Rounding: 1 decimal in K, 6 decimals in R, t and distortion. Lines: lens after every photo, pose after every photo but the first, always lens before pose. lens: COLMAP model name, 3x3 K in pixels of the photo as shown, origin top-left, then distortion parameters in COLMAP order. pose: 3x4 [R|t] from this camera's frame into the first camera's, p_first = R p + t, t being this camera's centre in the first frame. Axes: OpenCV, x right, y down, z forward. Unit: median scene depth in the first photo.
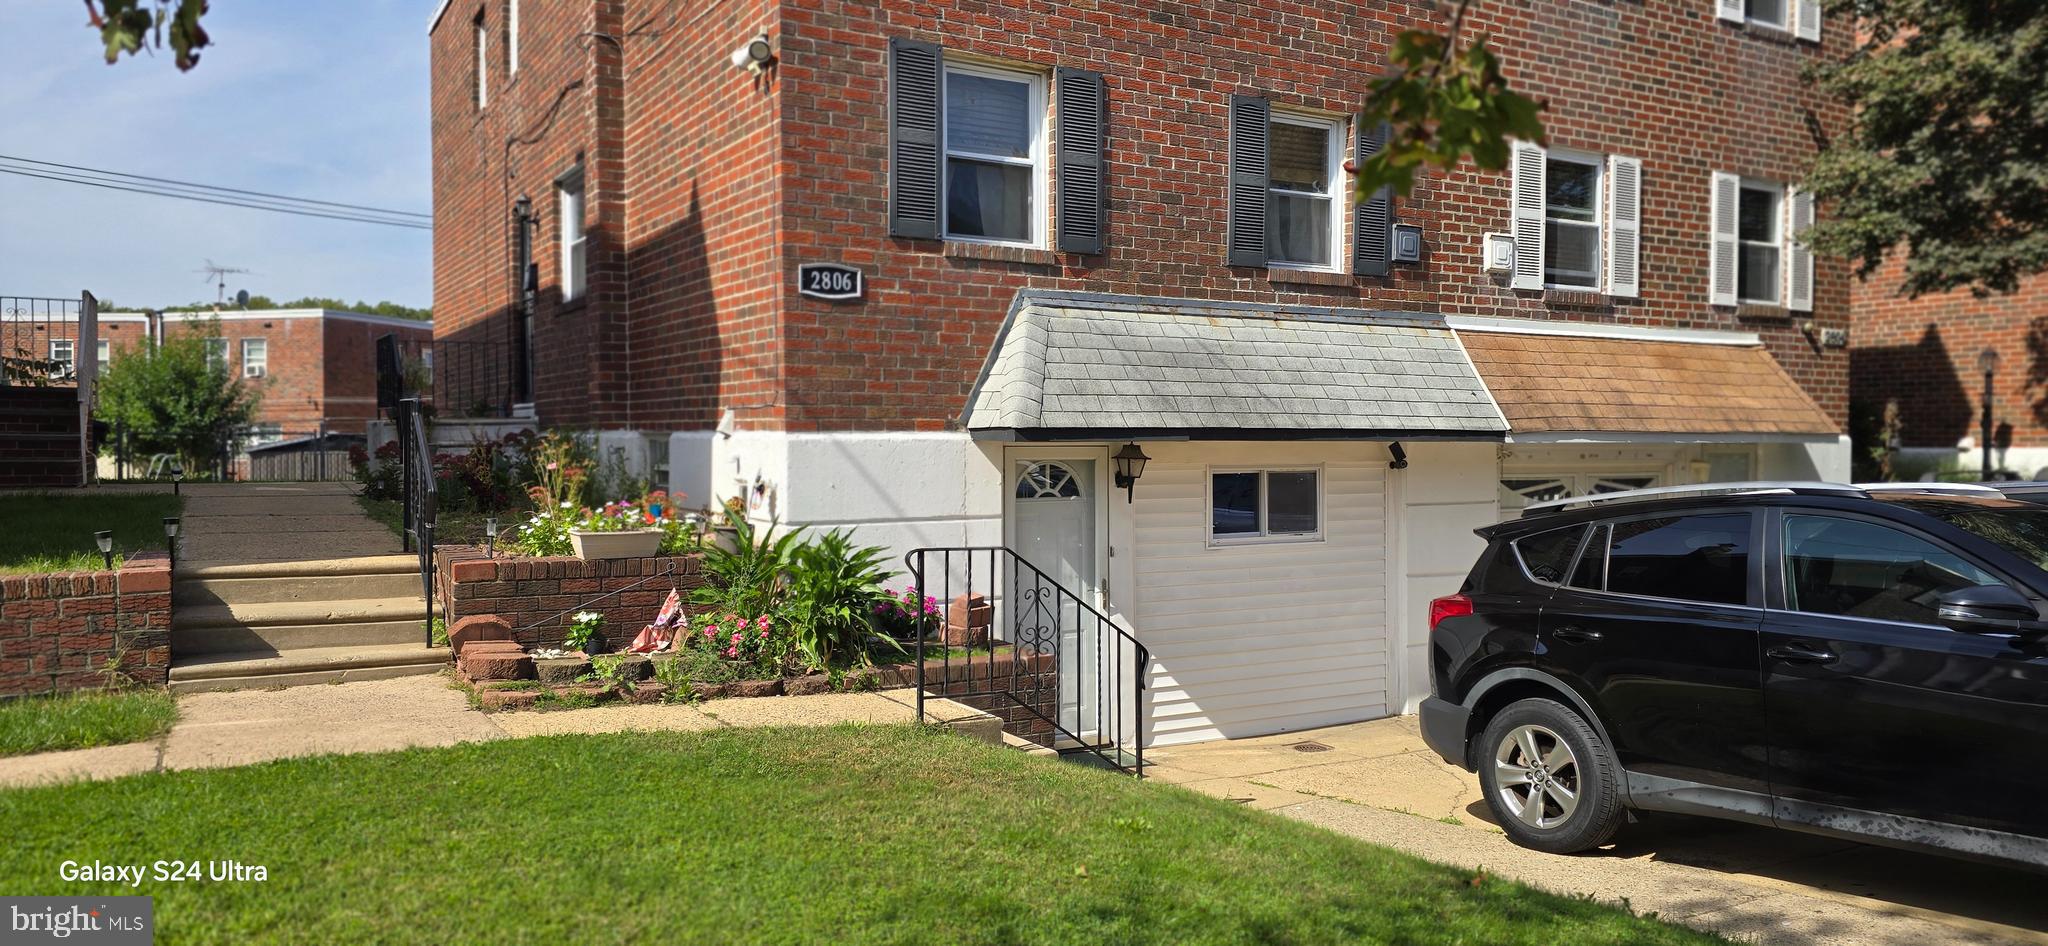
lens RADIAL K [[1362.0, 0, 1026.3], [0, 1362.0, 456.9], [0, 0, 1]] dist [0.083636, -0.093440]
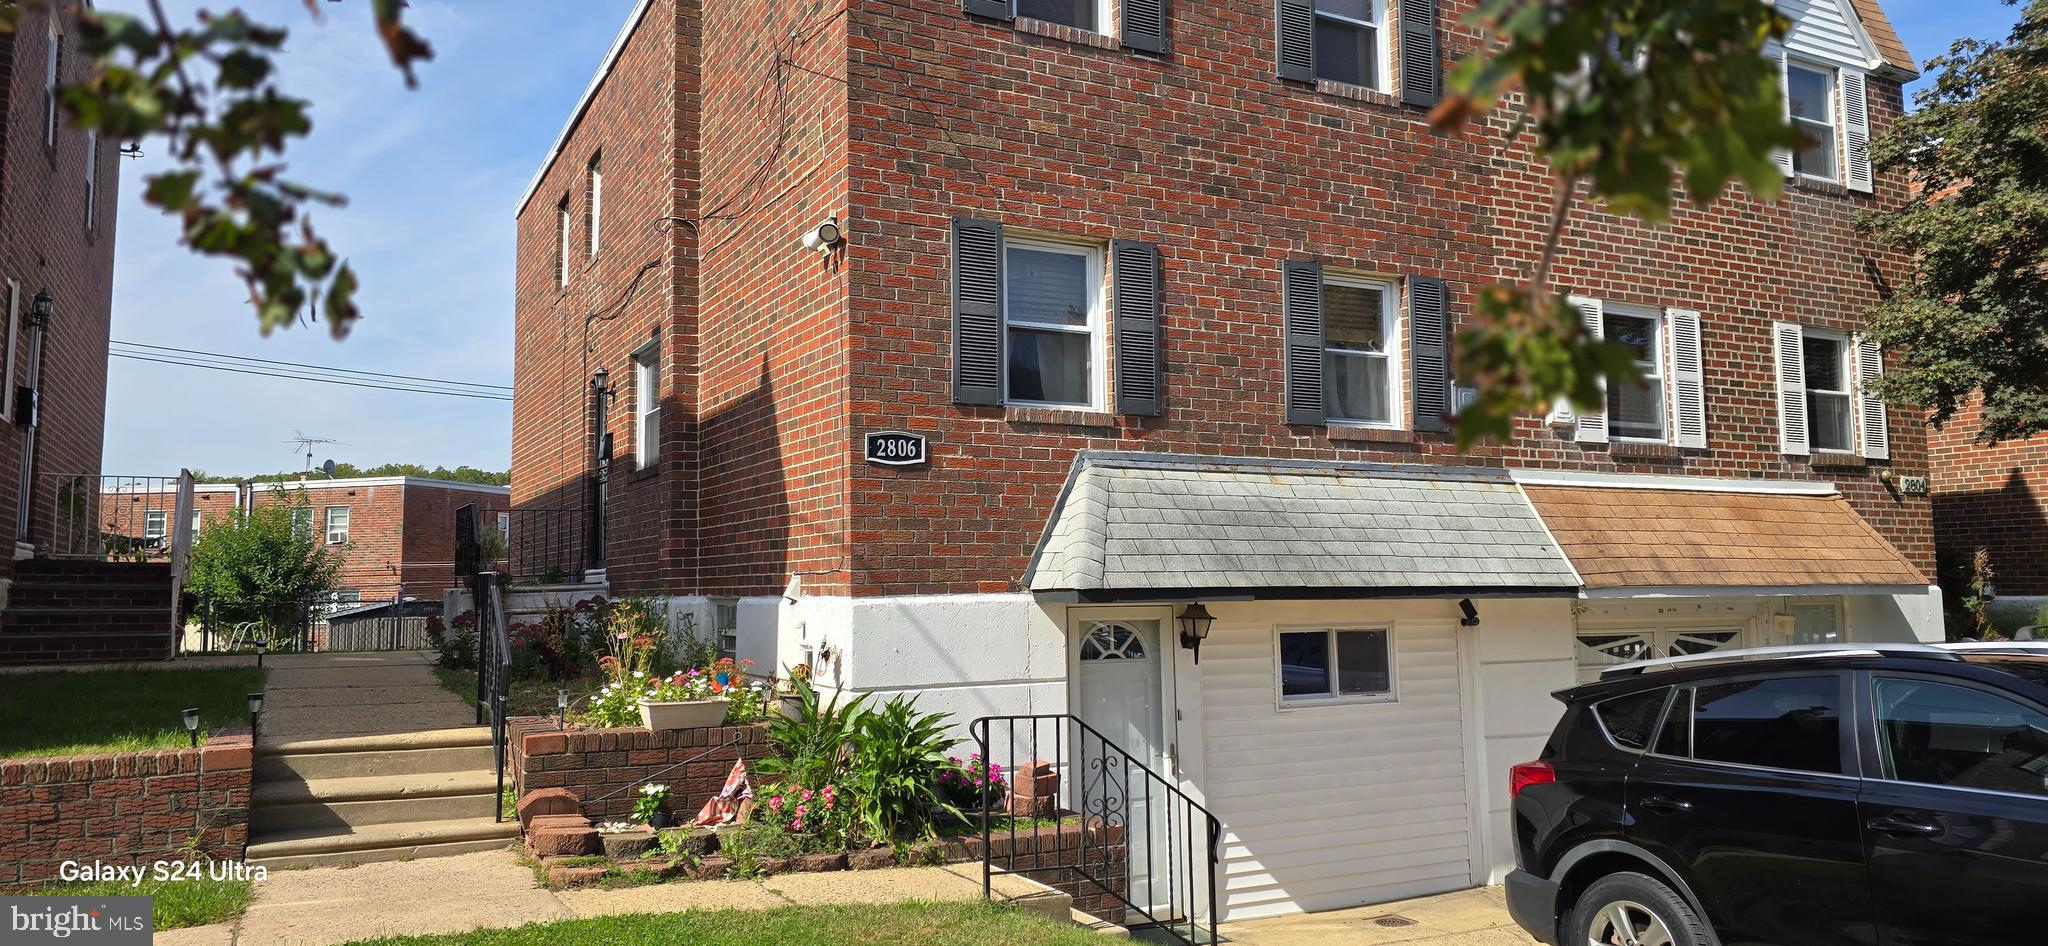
lens RADIAL K [[1362.0, 0, 1025.5], [0, 1362.0, 445.7], [0, 0, 1]] dist [0.083636, -0.093440]
pose [[0.998854, -0.017618, -0.044502, -0.000548], [0.012206, 0.992810, -0.119077, -0.006862], [0.046280, 0.118397, 0.991887, -0.007293]]
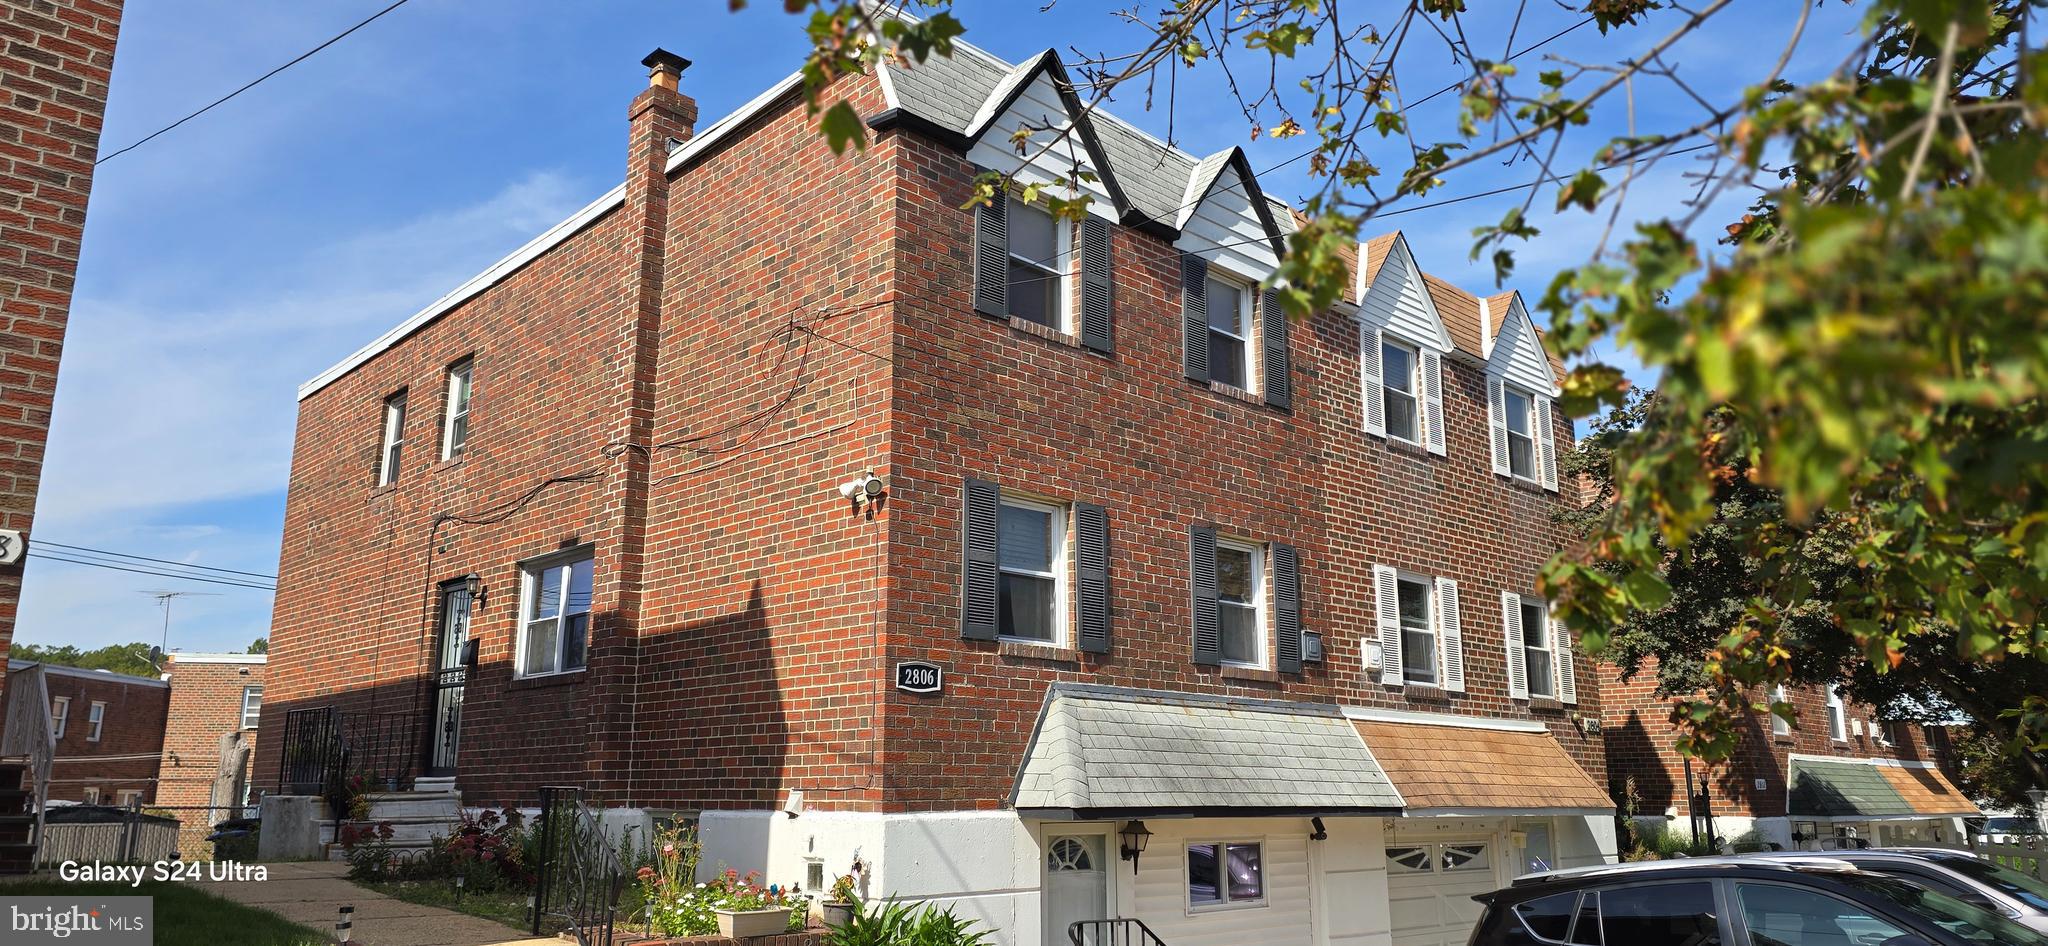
lens RADIAL K [[1362.0, 0, 1019.3], [0, 1362.0, 453.4], [0, 0, 1]] dist [0.083636, -0.093440]
pose [[0.973811, 0.054067, 0.220838, -0.285273], [0.003889, 0.967210, -0.253950, -0.015149], [-0.227327, 0.248158, 0.941669, -0.144659]]
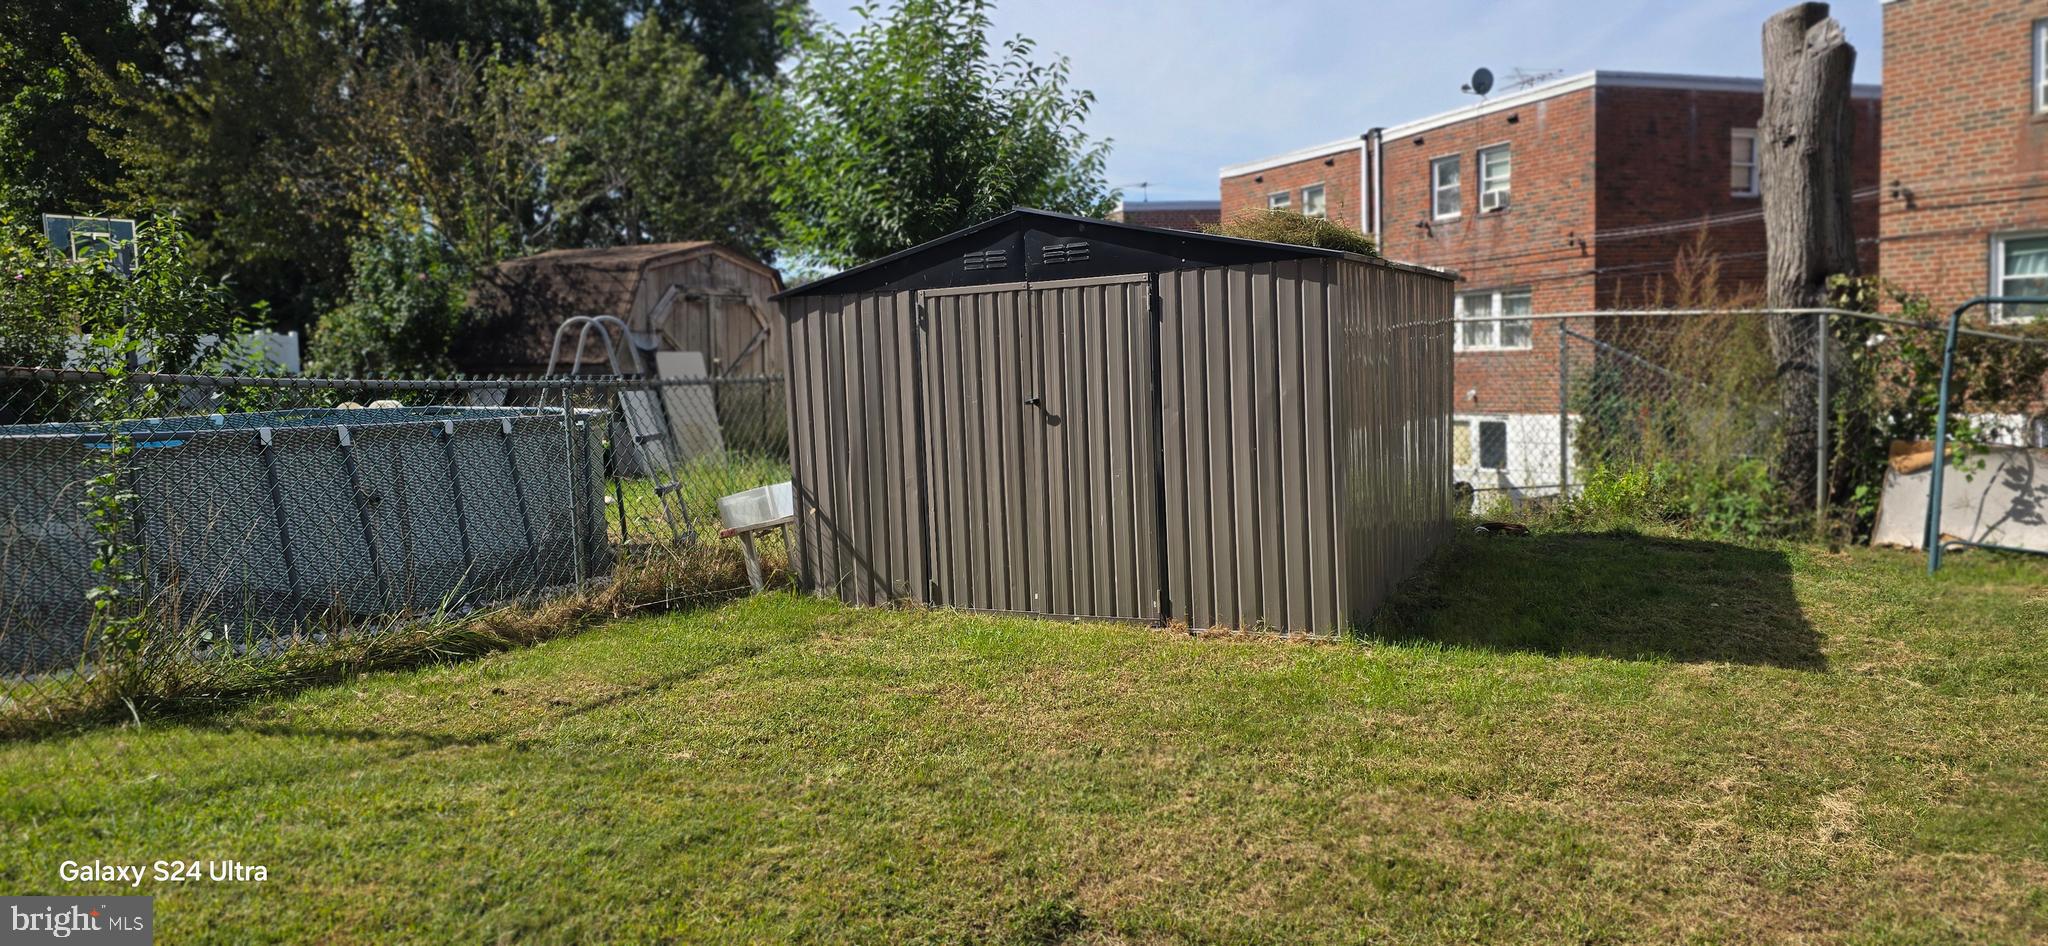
lens RADIAL K [[1362.0, 0, 996.6], [0, 1362.0, 453.2], [0, 0, 1]] dist [0.083636, -0.093440]
pose [[0.530157, 0.037460, -0.847071, -0.717092], [0.022368, 0.998058, 0.058137, 0.033995], [0.847604, -0.049769, 0.528290, 2.199051]]
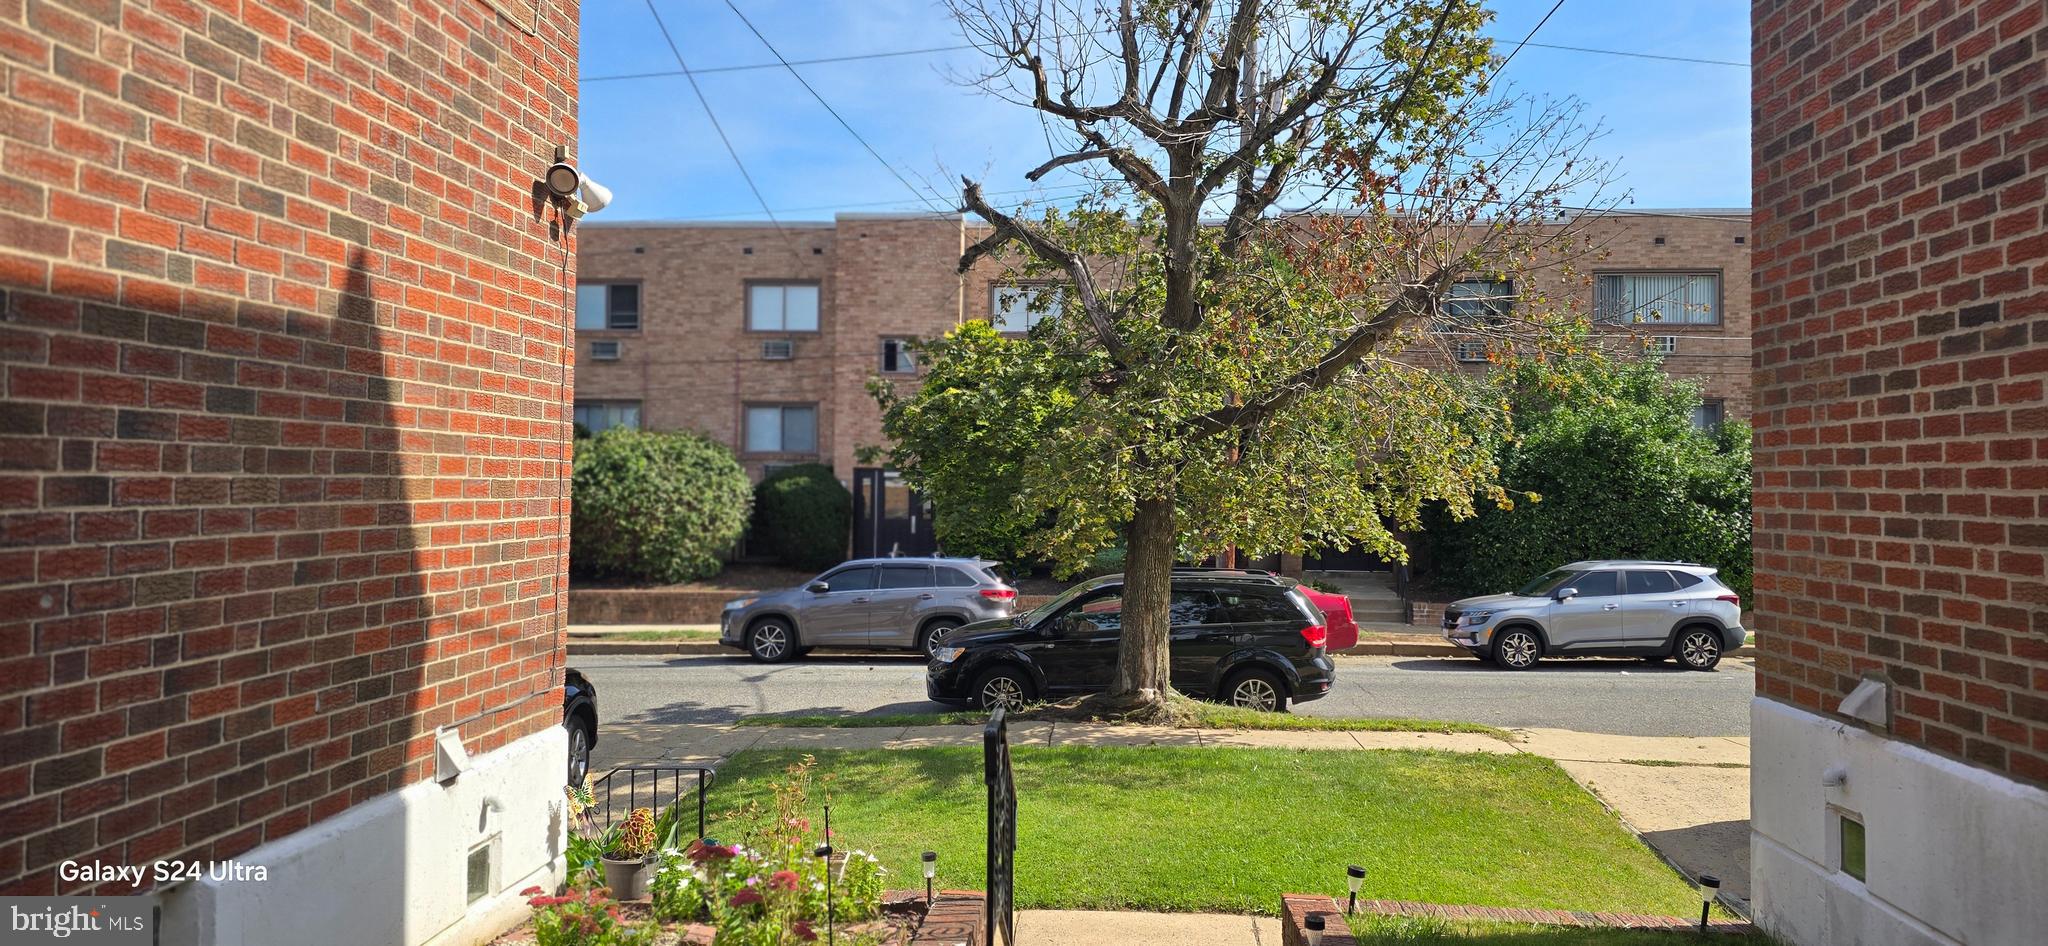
lens RADIAL K [[1362.0, 0, 1024.4], [0, 1362.0, 463.3], [0, 0, 1]] dist [0.083636, -0.093440]
pose [[-0.813152, -0.000650, 0.582051, -0.681238], [-0.002183, 0.999996, -0.001932, -0.131904], [-0.582048, -0.002841, -0.813150, 1.240244]]
